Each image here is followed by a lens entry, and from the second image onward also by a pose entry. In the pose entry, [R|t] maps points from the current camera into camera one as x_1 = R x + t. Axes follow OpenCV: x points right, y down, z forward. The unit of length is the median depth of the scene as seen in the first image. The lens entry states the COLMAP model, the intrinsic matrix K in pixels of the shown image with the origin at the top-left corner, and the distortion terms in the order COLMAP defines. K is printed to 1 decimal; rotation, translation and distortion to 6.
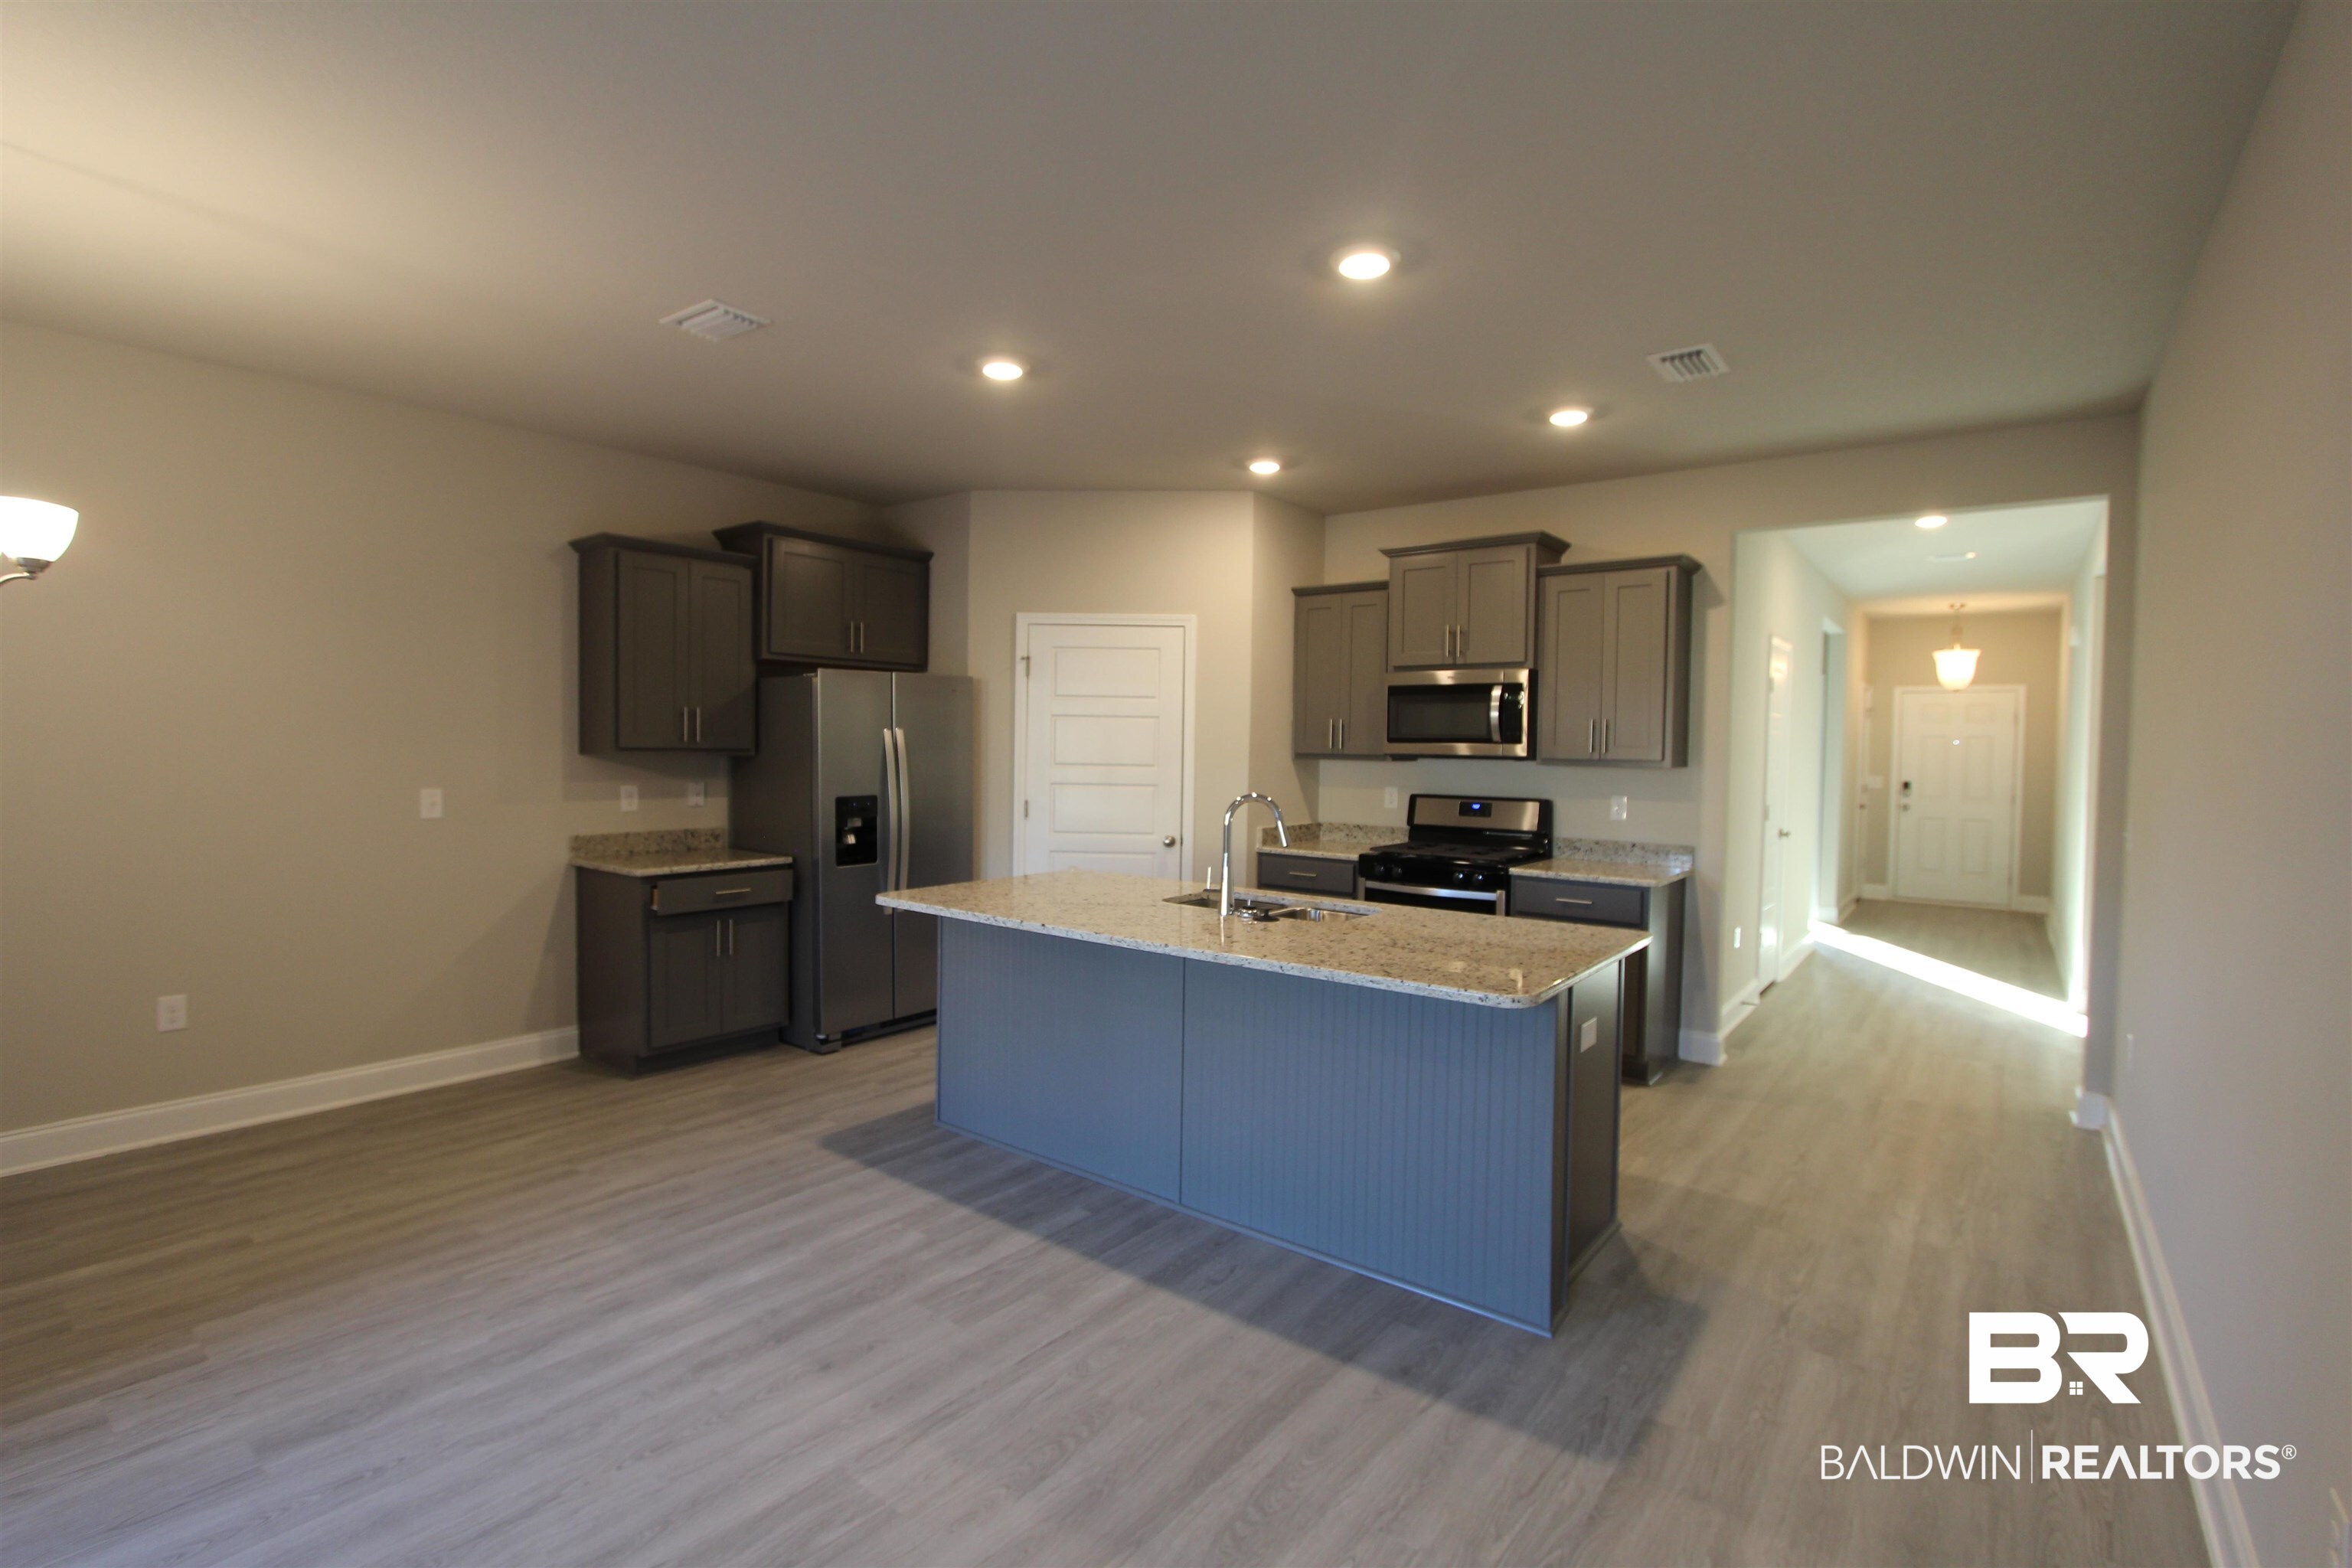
lens RADIAL K [[1089.1, 0, 1194.0], [0, 1089.1, 782.6], [0, 0, 1]] dist [-0.009513, 0.001341]
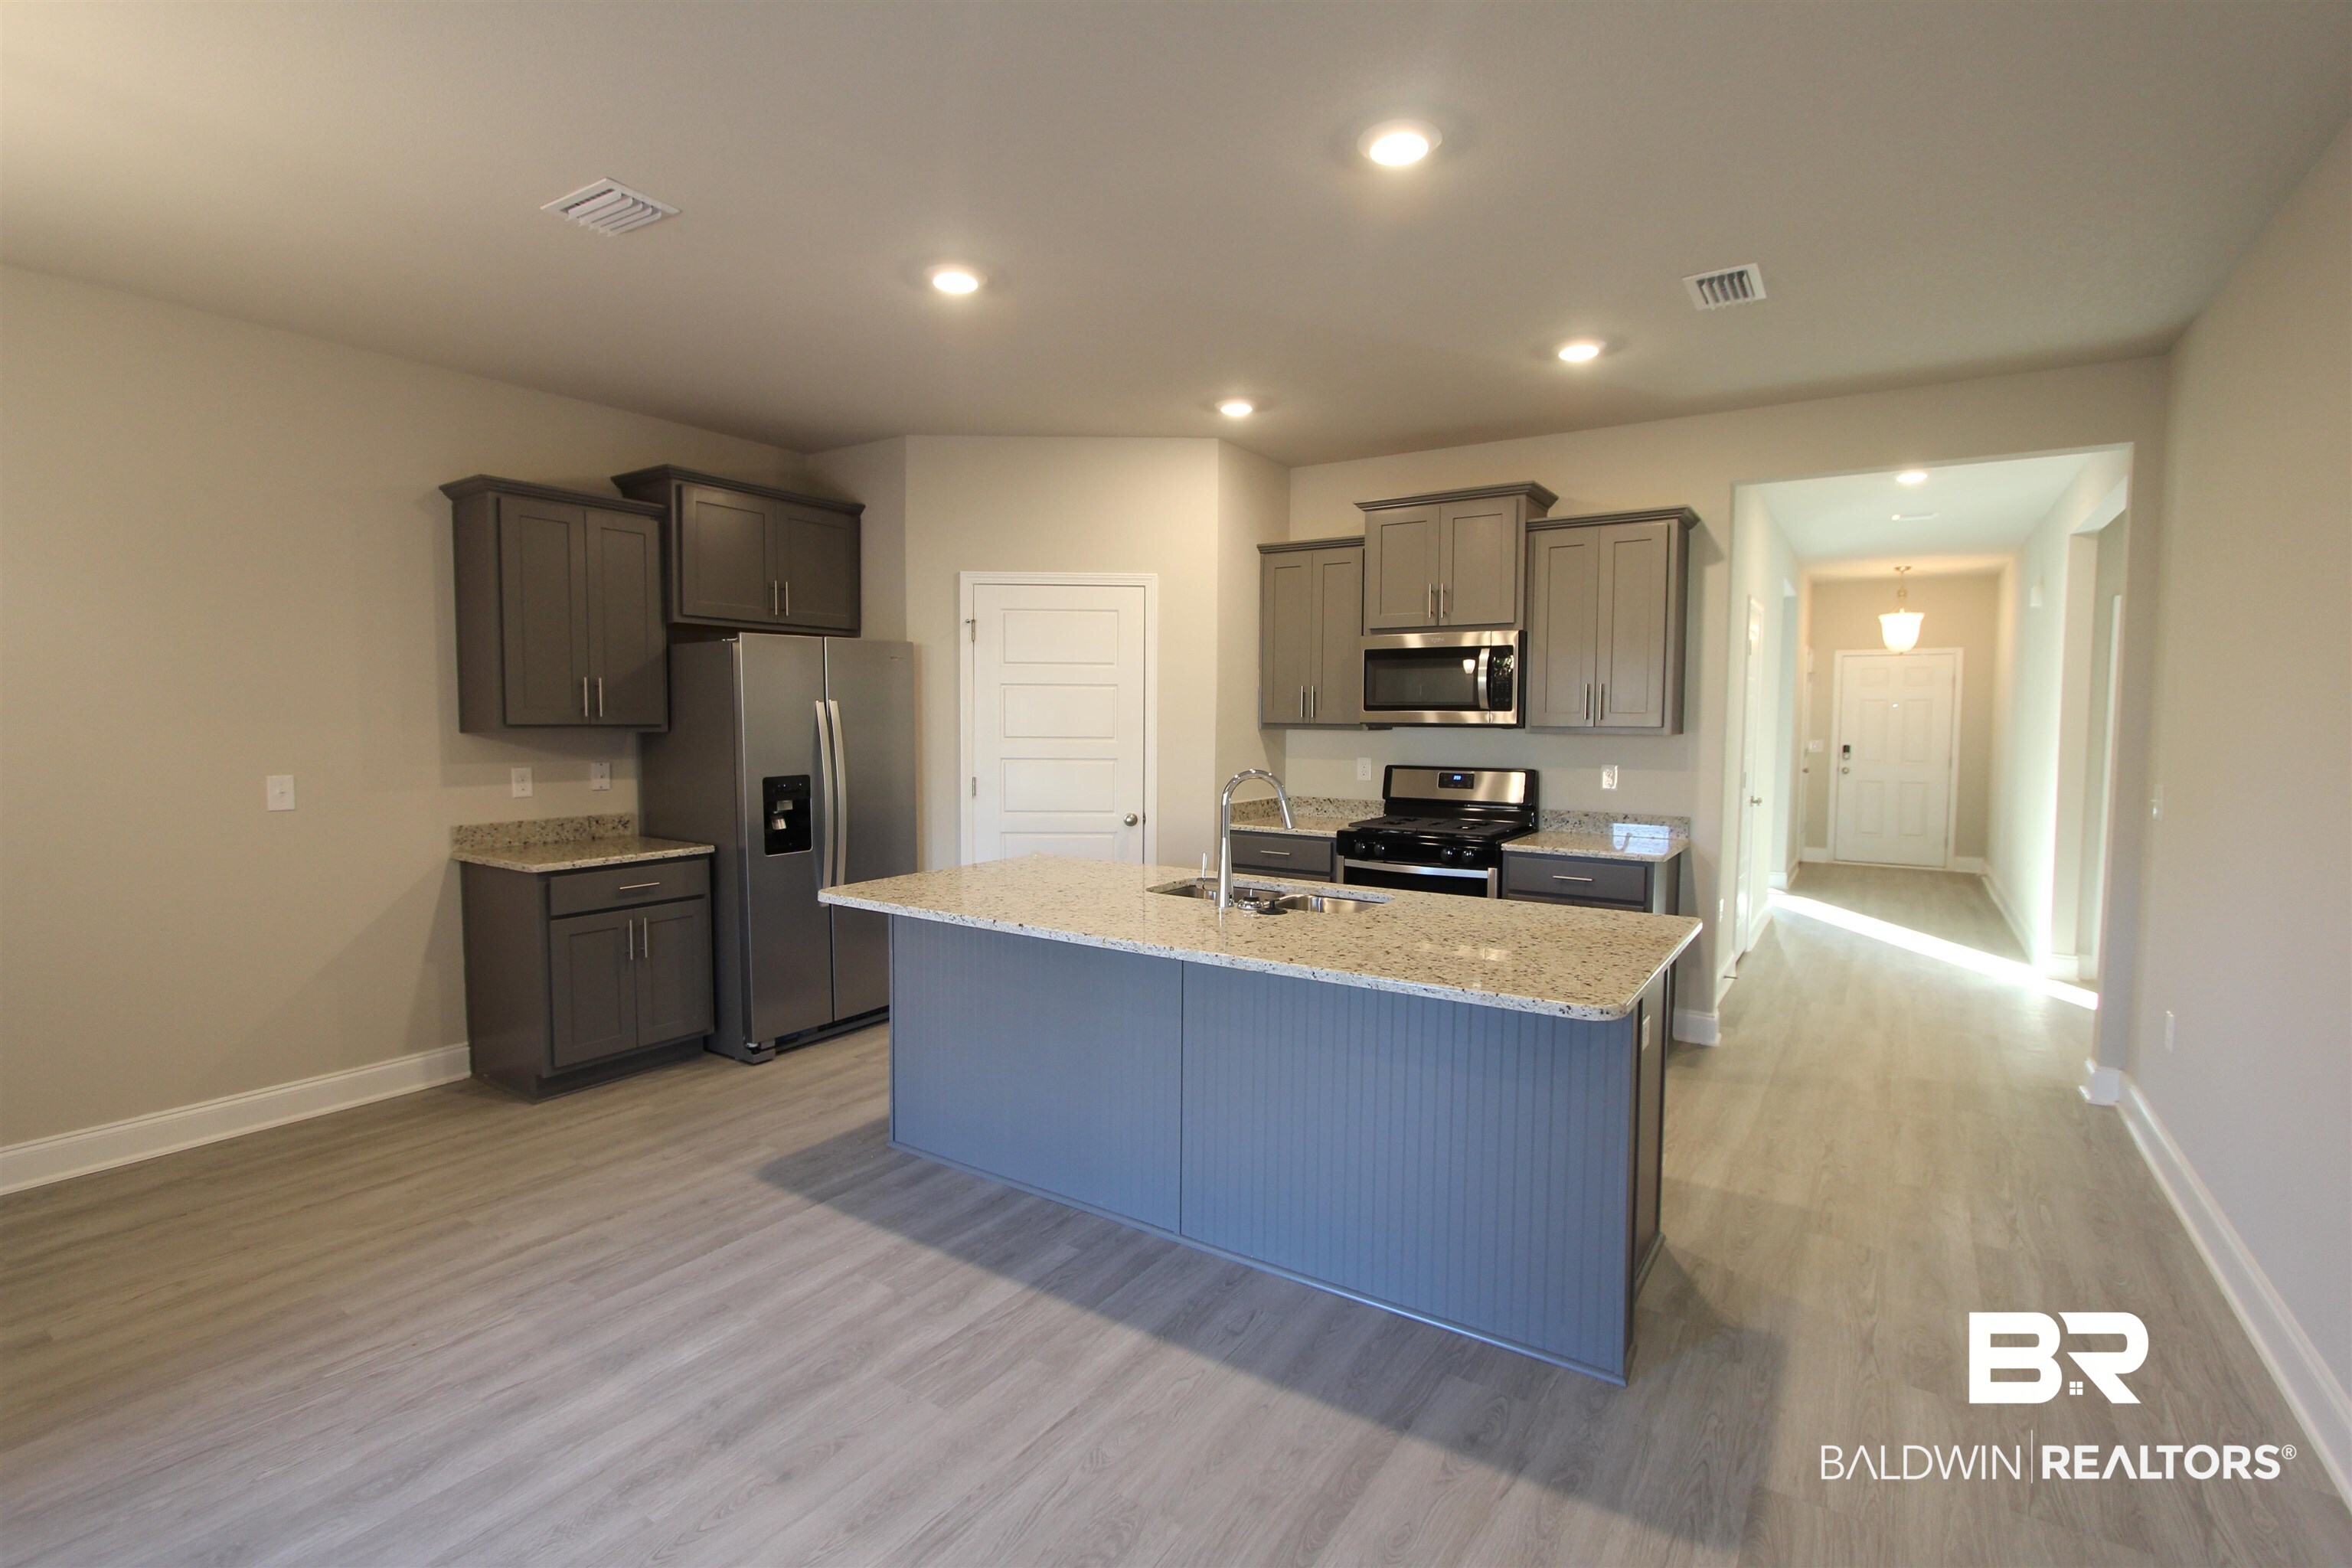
lens RADIAL K [[1089.1, 0, 1190.7], [0, 1089.1, 783.8], [0, 0, 1]] dist [-0.009513, 0.001341]
pose [[0.997455, -0.013817, 0.069942, -0.055908], [0.011793, 0.999502, 0.029264, -0.004688], [-0.070311, -0.028364, 0.997122, 0.117085]]
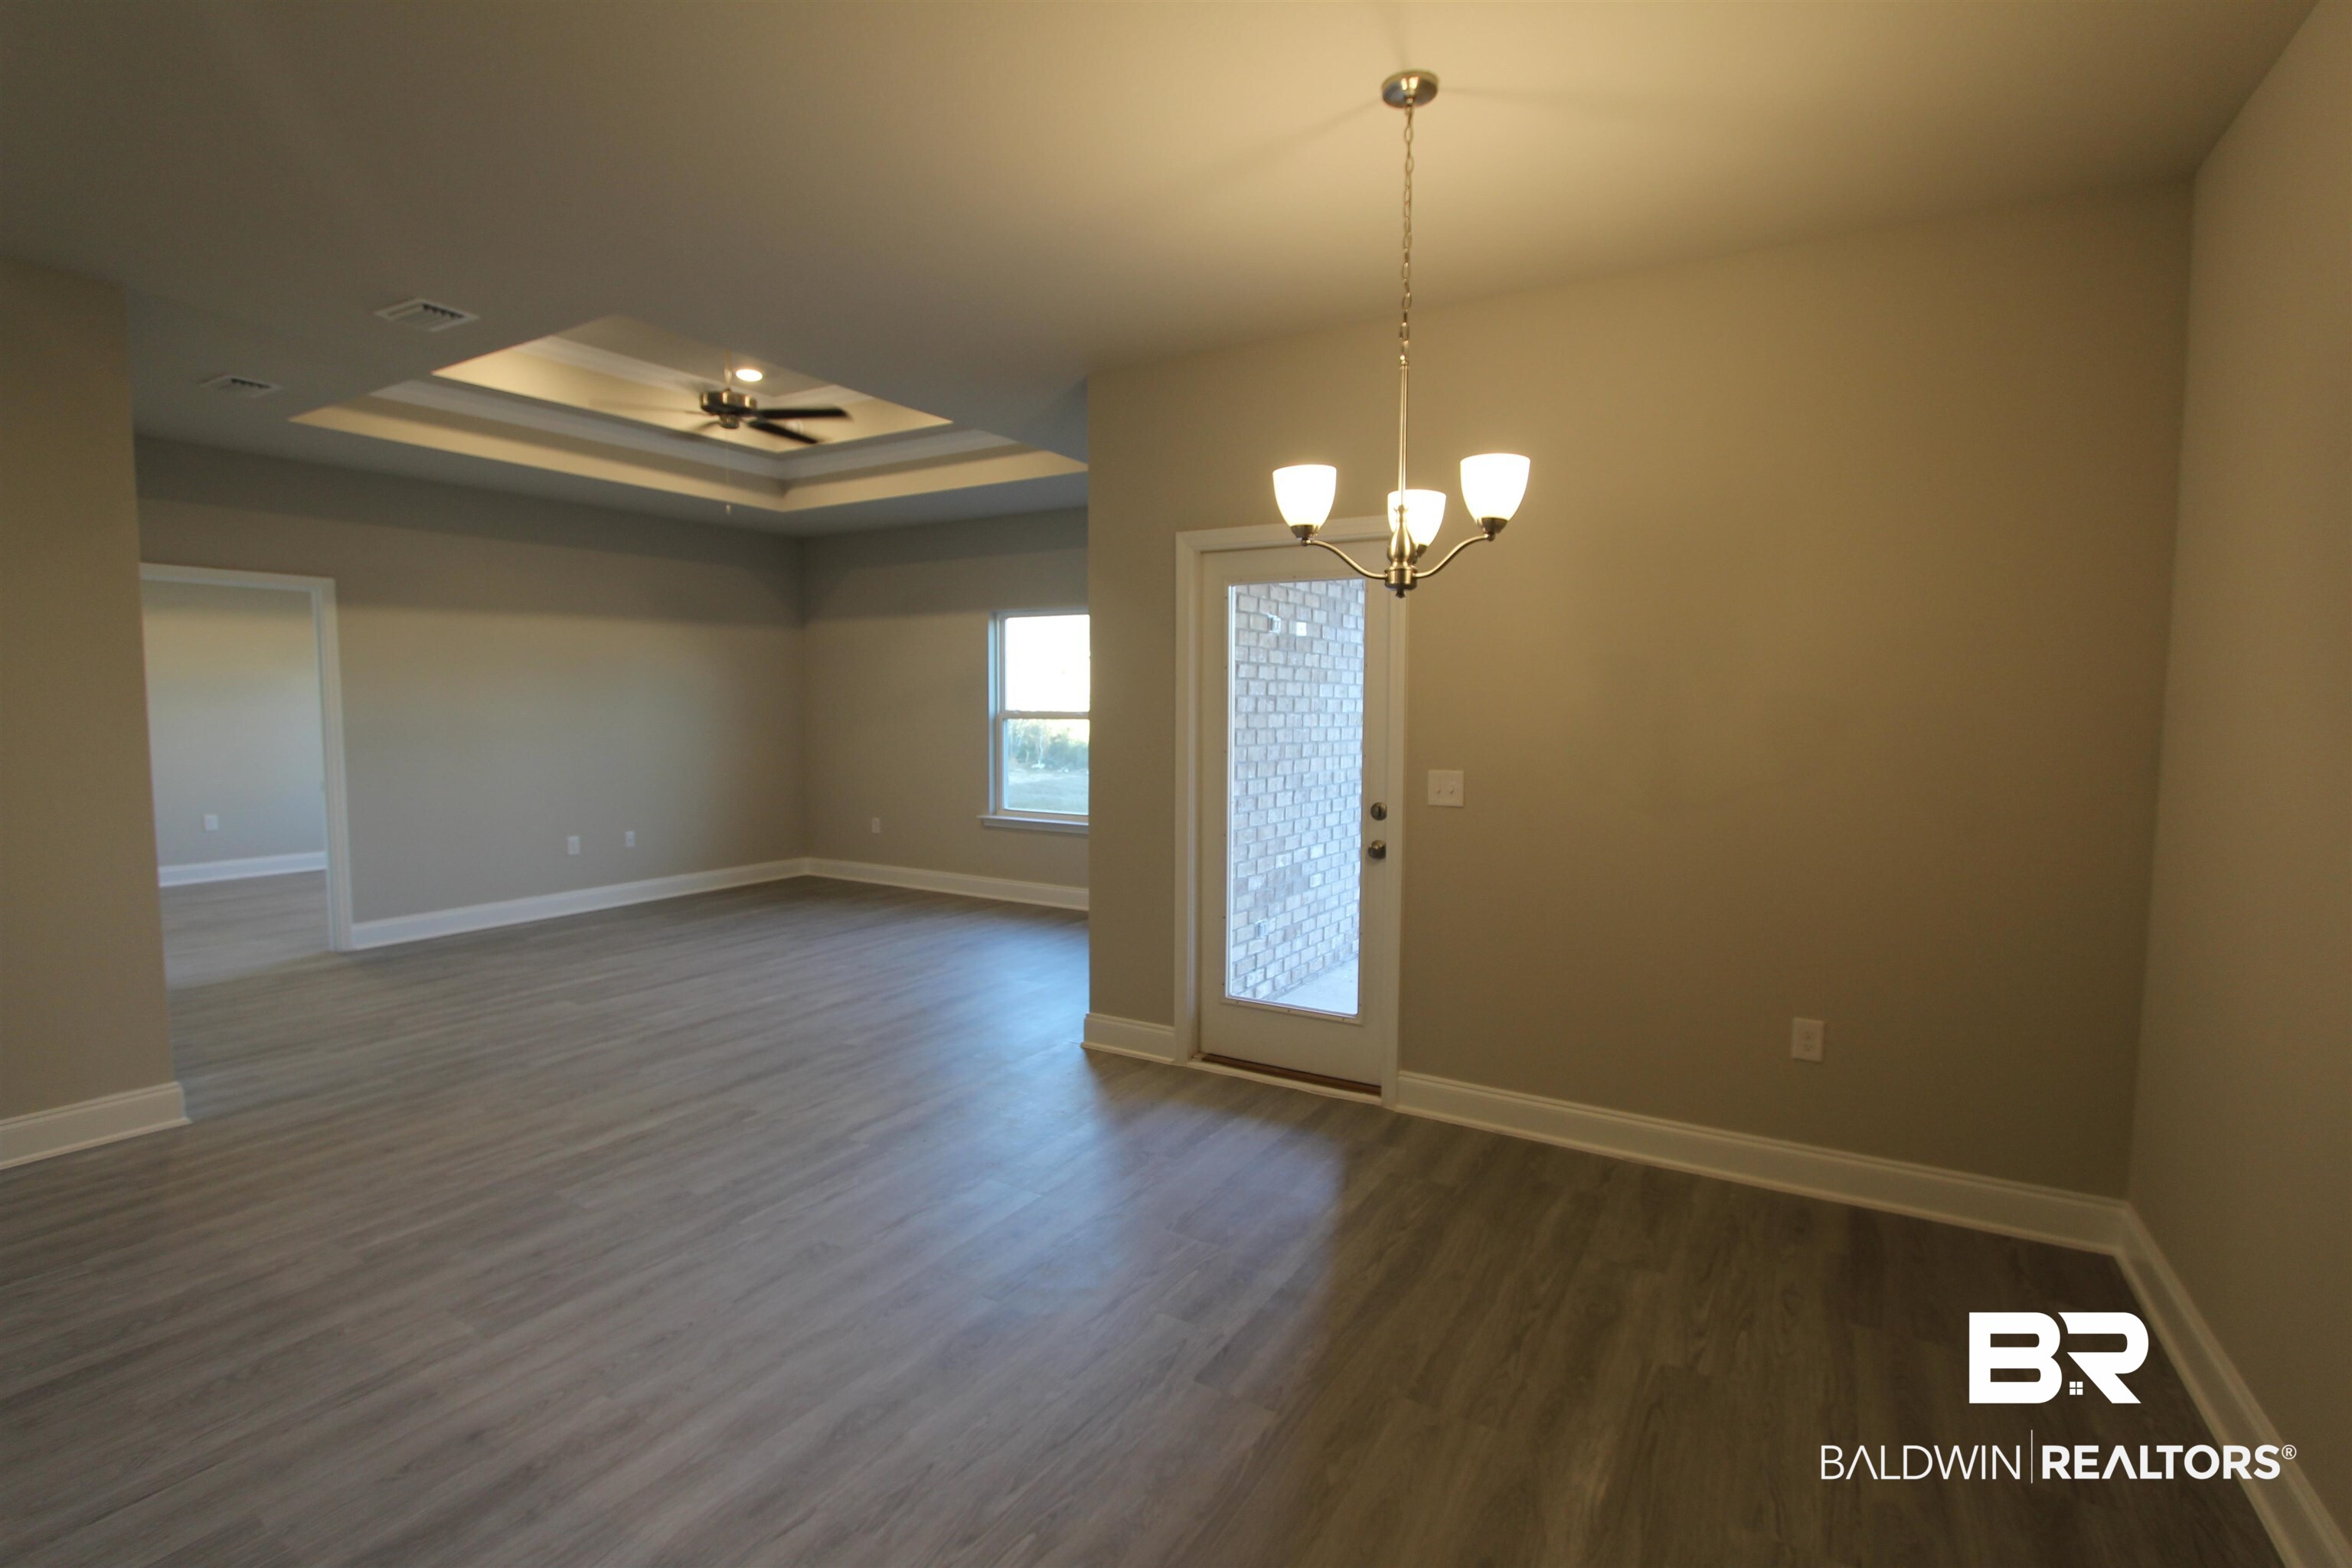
lens RADIAL K [[1089.1, 0, 1169.9], [0, 1089.1, 785.3], [0, 0, 1]] dist [-0.009513, 0.001341]
pose [[-0.994952, -0.008117, -0.100019, -0.529784], [-0.018730, 0.994228, 0.105636, -0.040083], [0.098584, 0.106977, -0.989362, 1.230188]]
